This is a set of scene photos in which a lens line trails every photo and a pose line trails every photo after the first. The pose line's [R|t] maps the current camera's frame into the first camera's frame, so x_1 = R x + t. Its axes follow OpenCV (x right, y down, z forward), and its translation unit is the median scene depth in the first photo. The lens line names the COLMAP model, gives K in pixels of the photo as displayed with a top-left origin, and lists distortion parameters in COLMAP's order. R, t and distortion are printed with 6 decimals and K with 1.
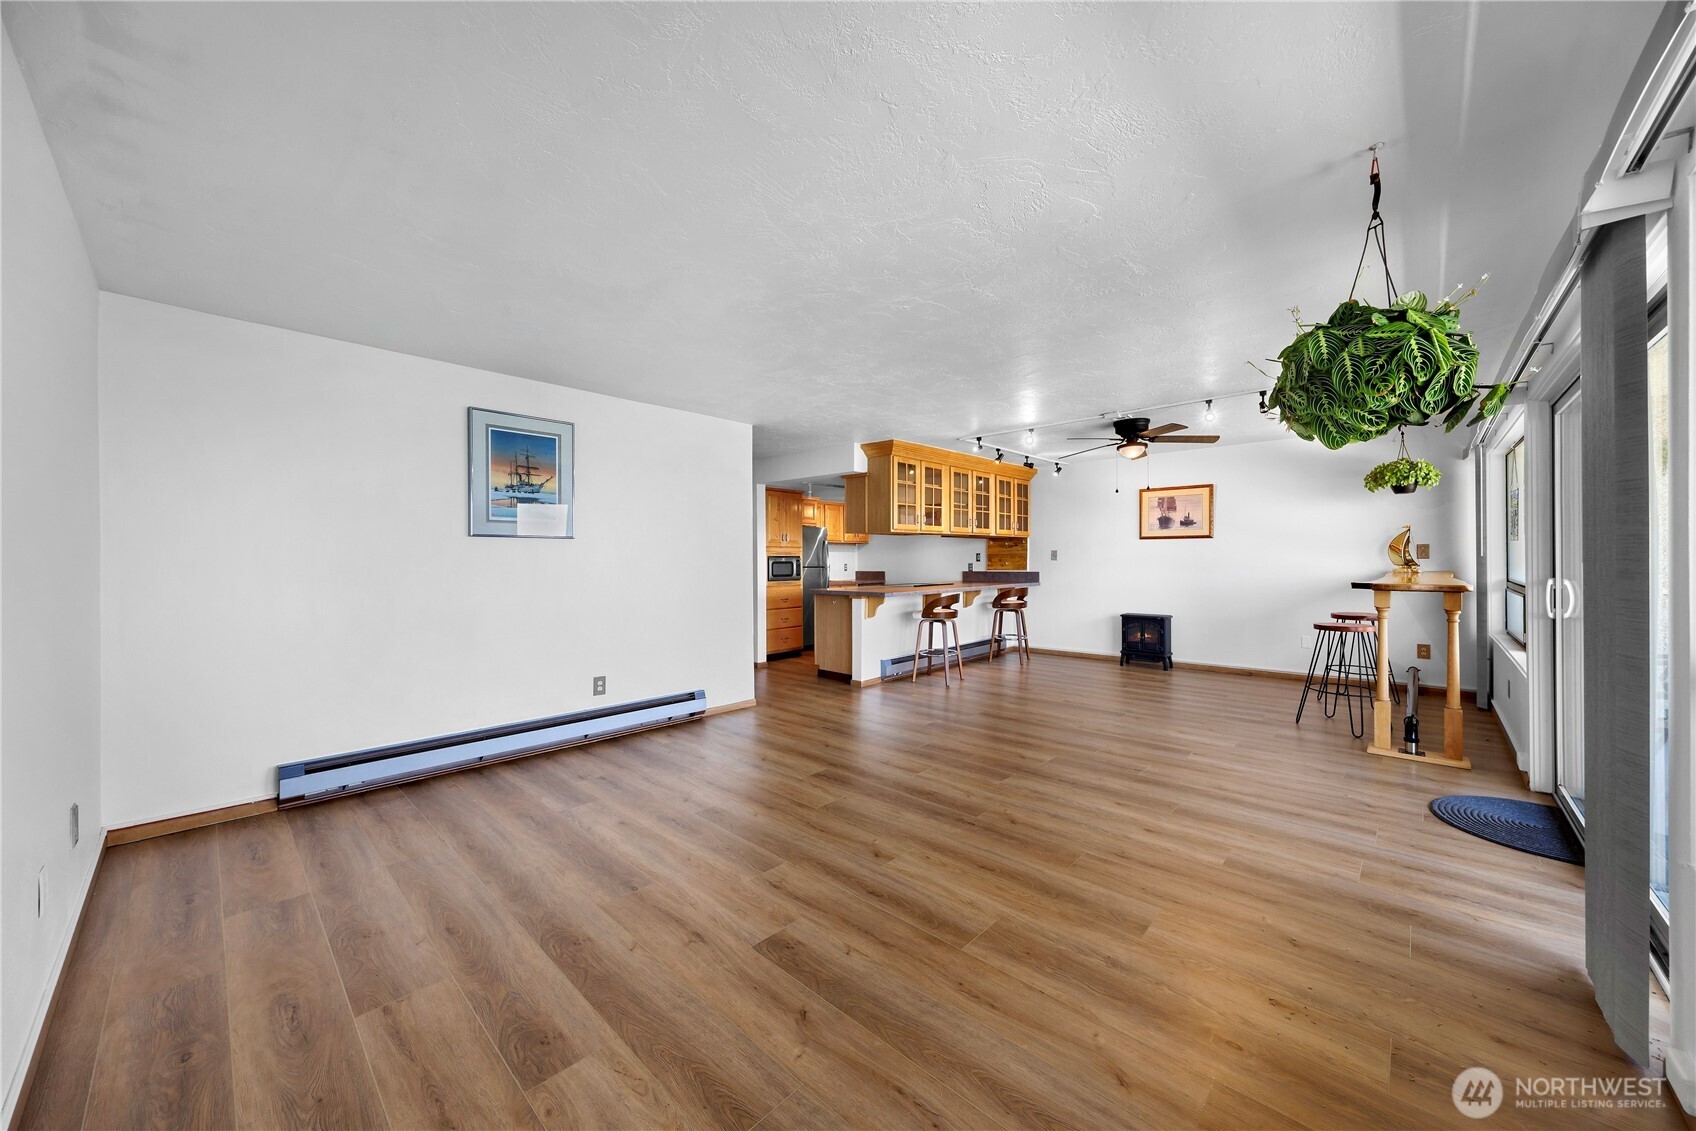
lens RADIAL K [[608.2, 0, 841.0], [0, 608.2, 564.0], [0, 0, 1]] dist [-0.000728, -0.000201]
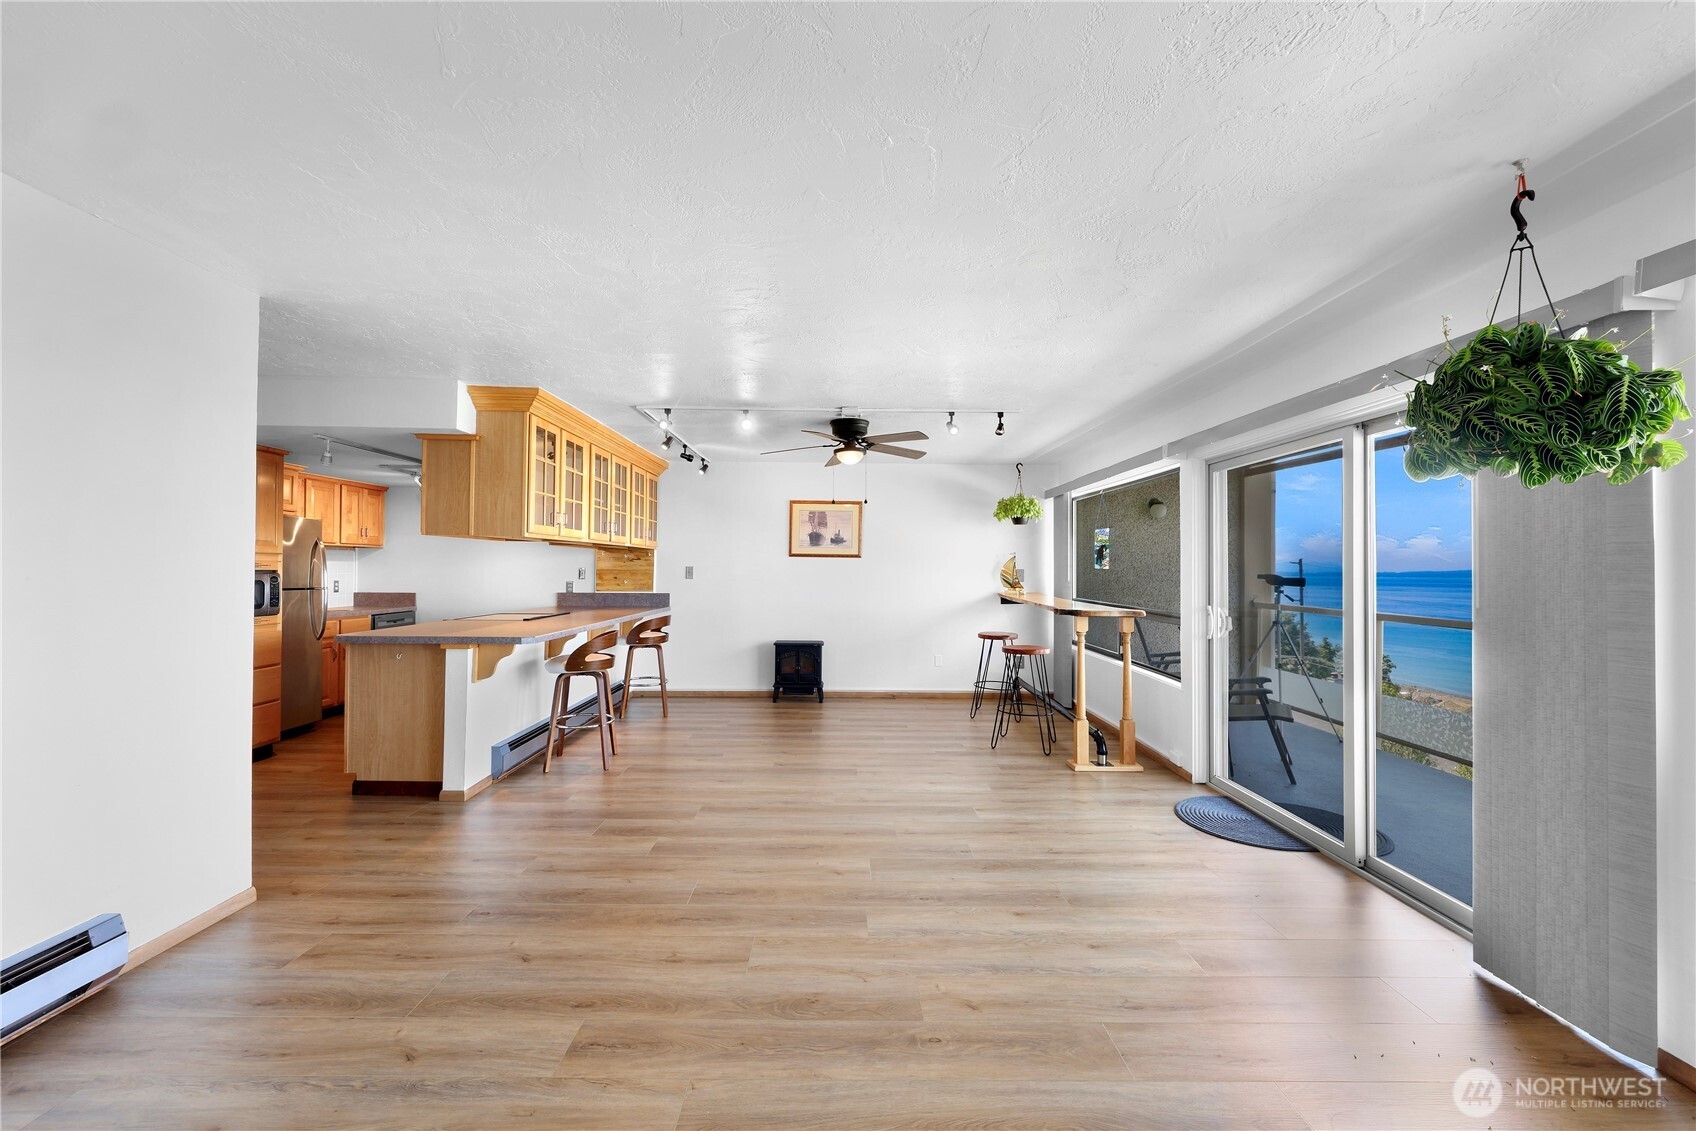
lens RADIAL K [[676.0, 0, 845.0], [0, 676.0, 563.1], [0, 0, 1]] dist [0.002400, 0.000267]
pose [[0.721244, 0.019122, 0.692417, -0.172720], [-0.008710, 0.999790, -0.018538, -0.017608], [-0.692626, 0.007340, 0.721259, 0.306289]]
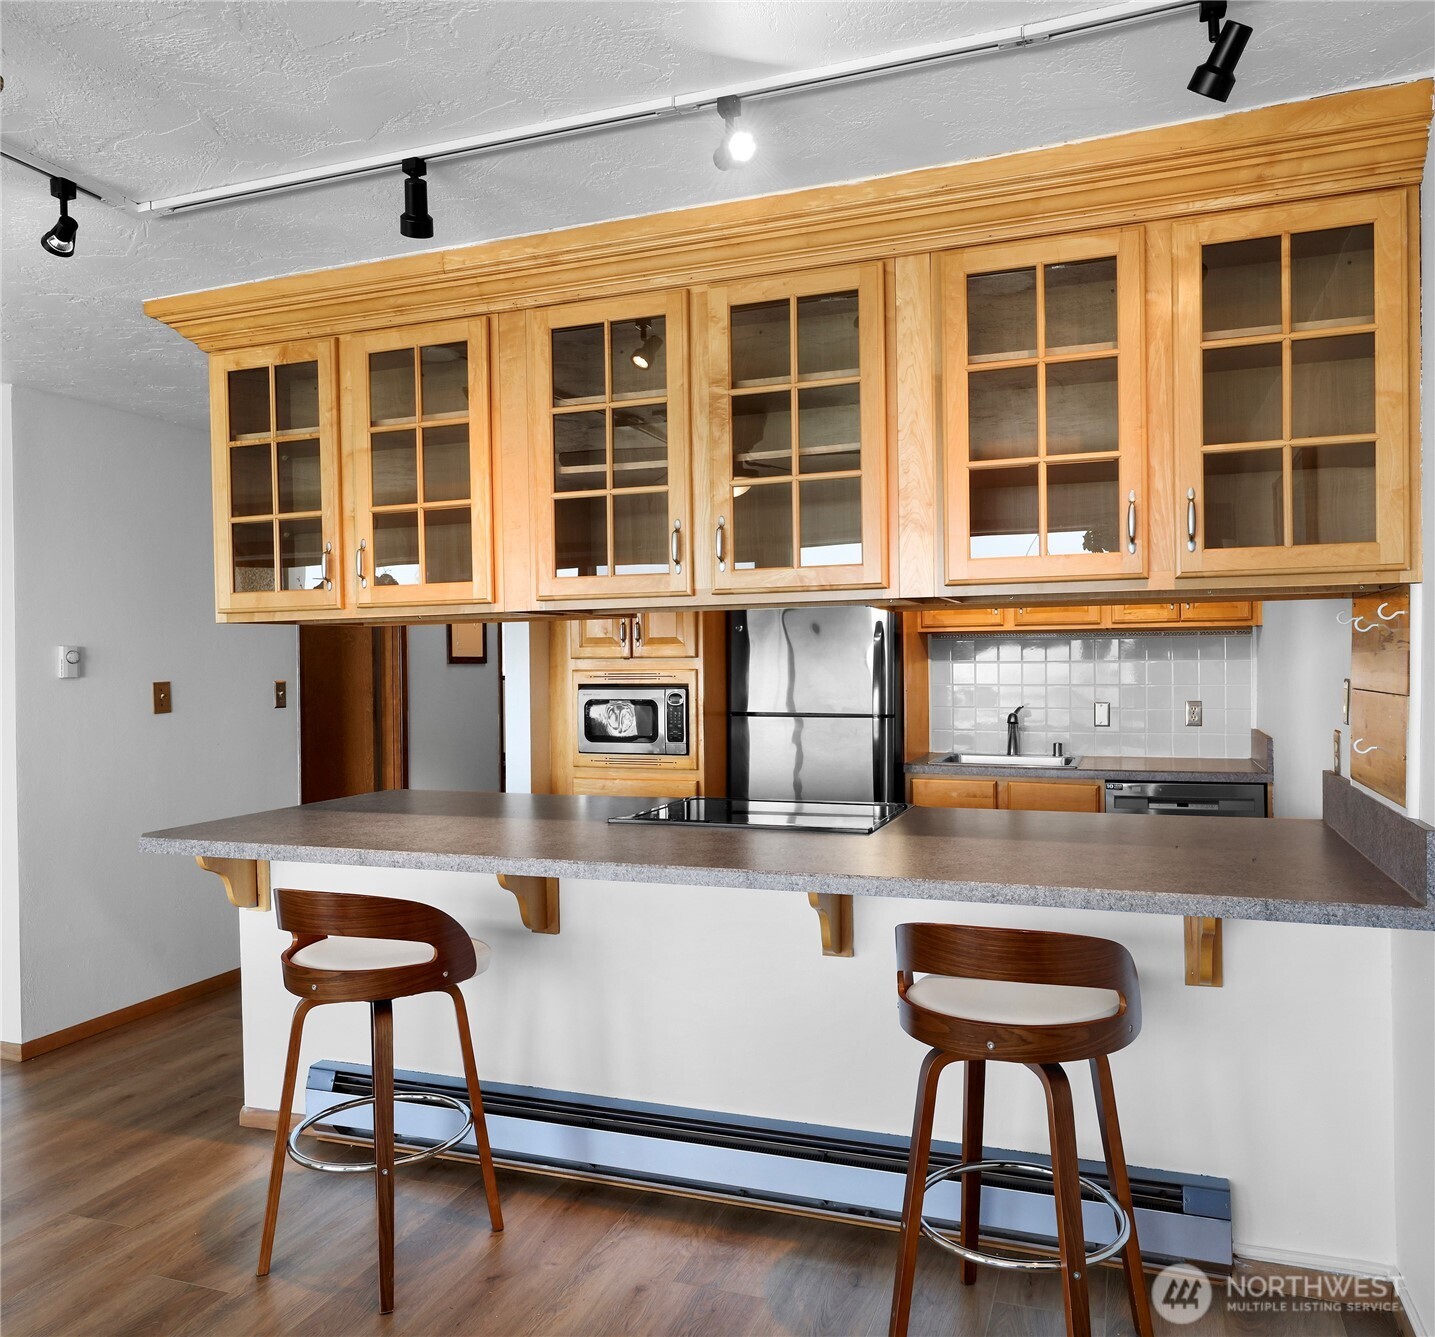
lens RADIAL K [[1111.5, 0, 733.4], [0, 1111.5, 668.9], [0, 0, 1]] dist [0.004673, 0.002958]
pose [[0.397310, 0.007998, -0.917650, 0.722054], [0.003862, 0.999939, 0.010387, -0.039066], [0.917676, -0.007671, 0.397255, 1.108807]]
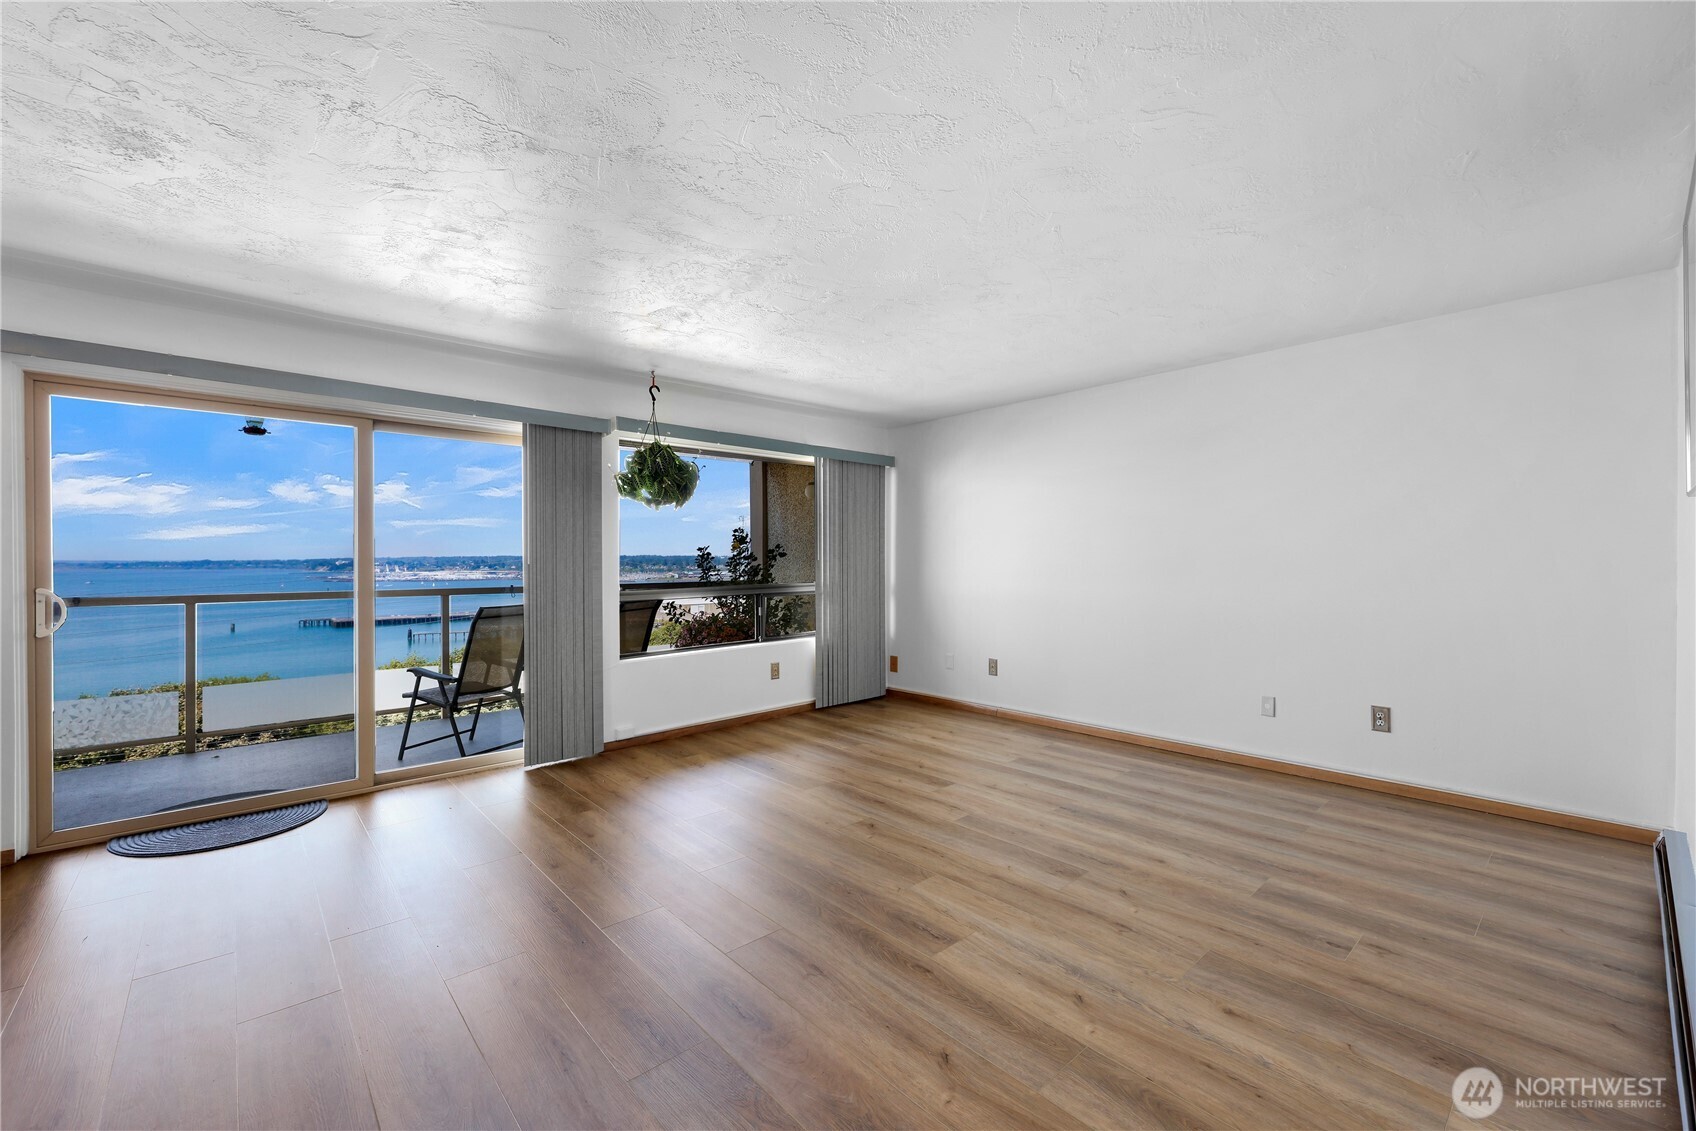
lens RADIAL K [[689.3, 0, 841.4], [0, 689.3, 563.9], [0, 0, 1]] dist [0.002074, 0.000293]
pose [[-0.996181, 0.010179, 0.086721, 0.000219], [0.010827, 0.999917, 0.007004, -0.002972], [-0.086642, 0.007917, -0.996208, 1.073690]]
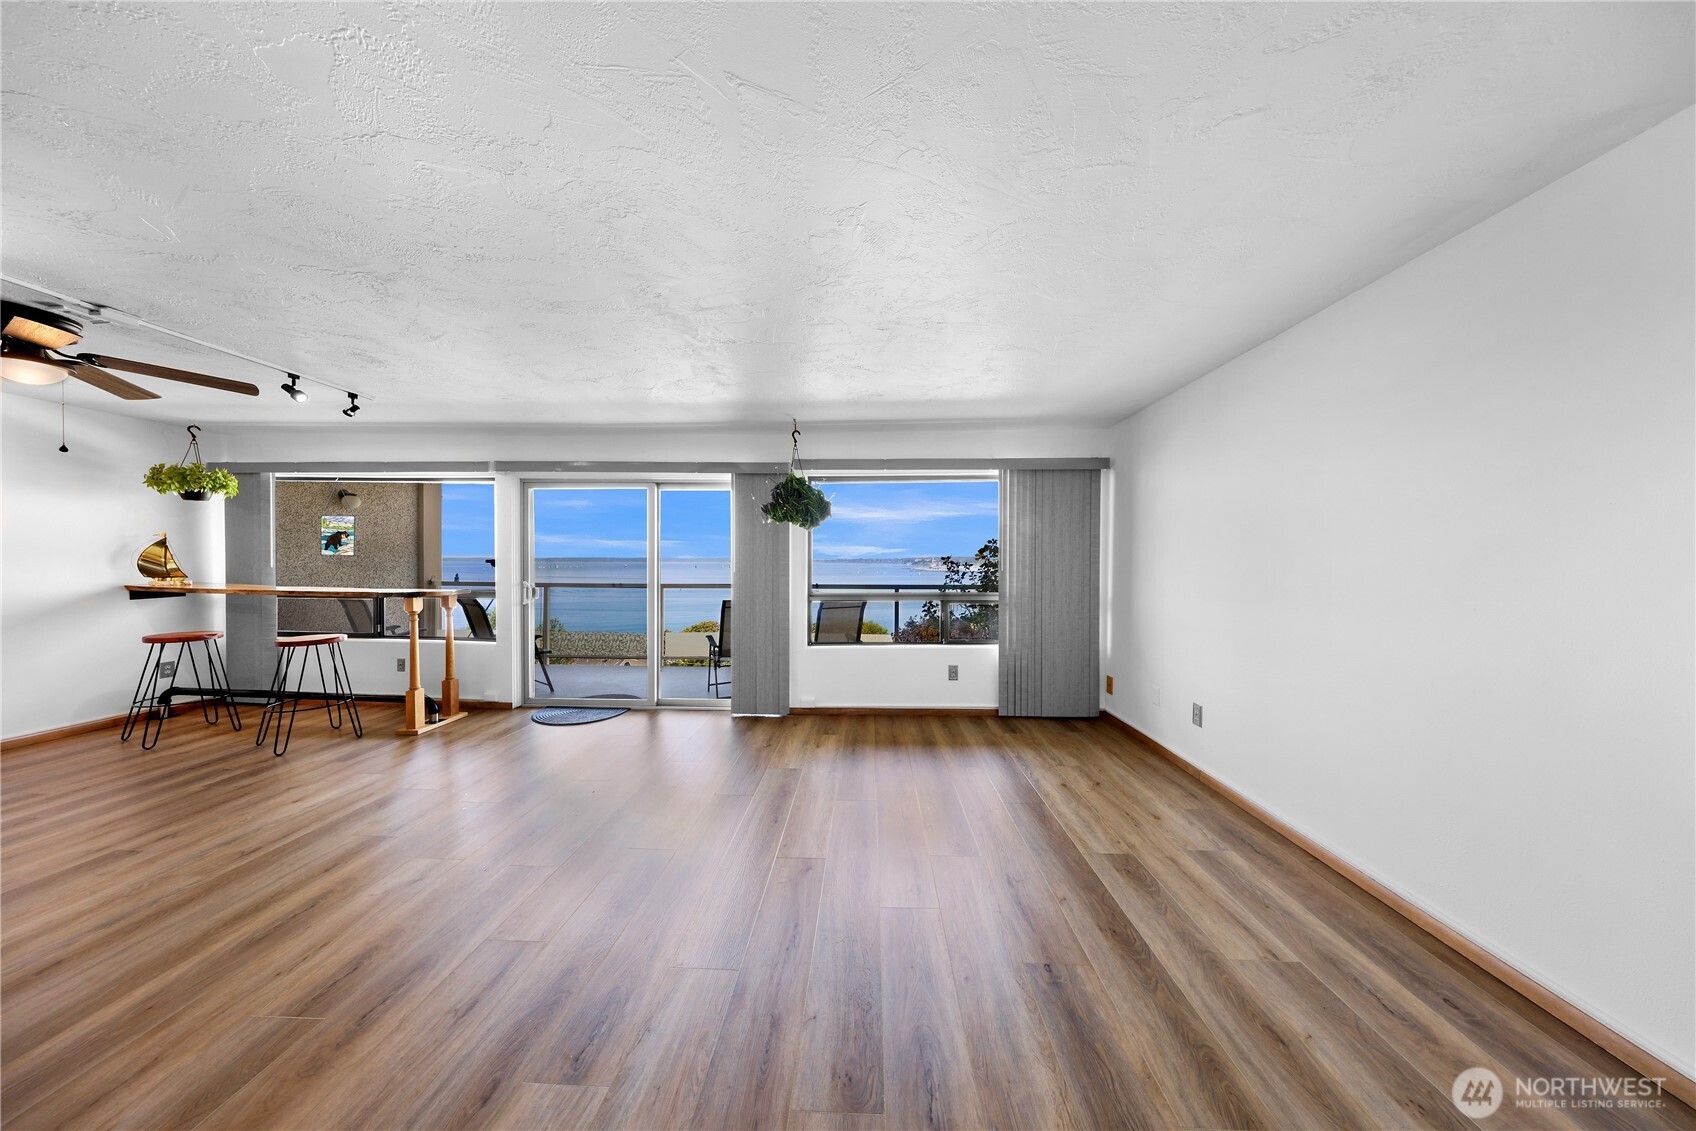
lens RADIAL K [[487.3, 0, 848.7], [0, 487.3, 563.9], [0, 0, 1]] dist [0.000070, 0.000181]
pose [[-0.656170, -0.000904, 0.754612, -0.287928], [0.004257, 0.999979, 0.004900, -0.017160], [-0.754601, 0.006427, -0.656153, 0.707905]]
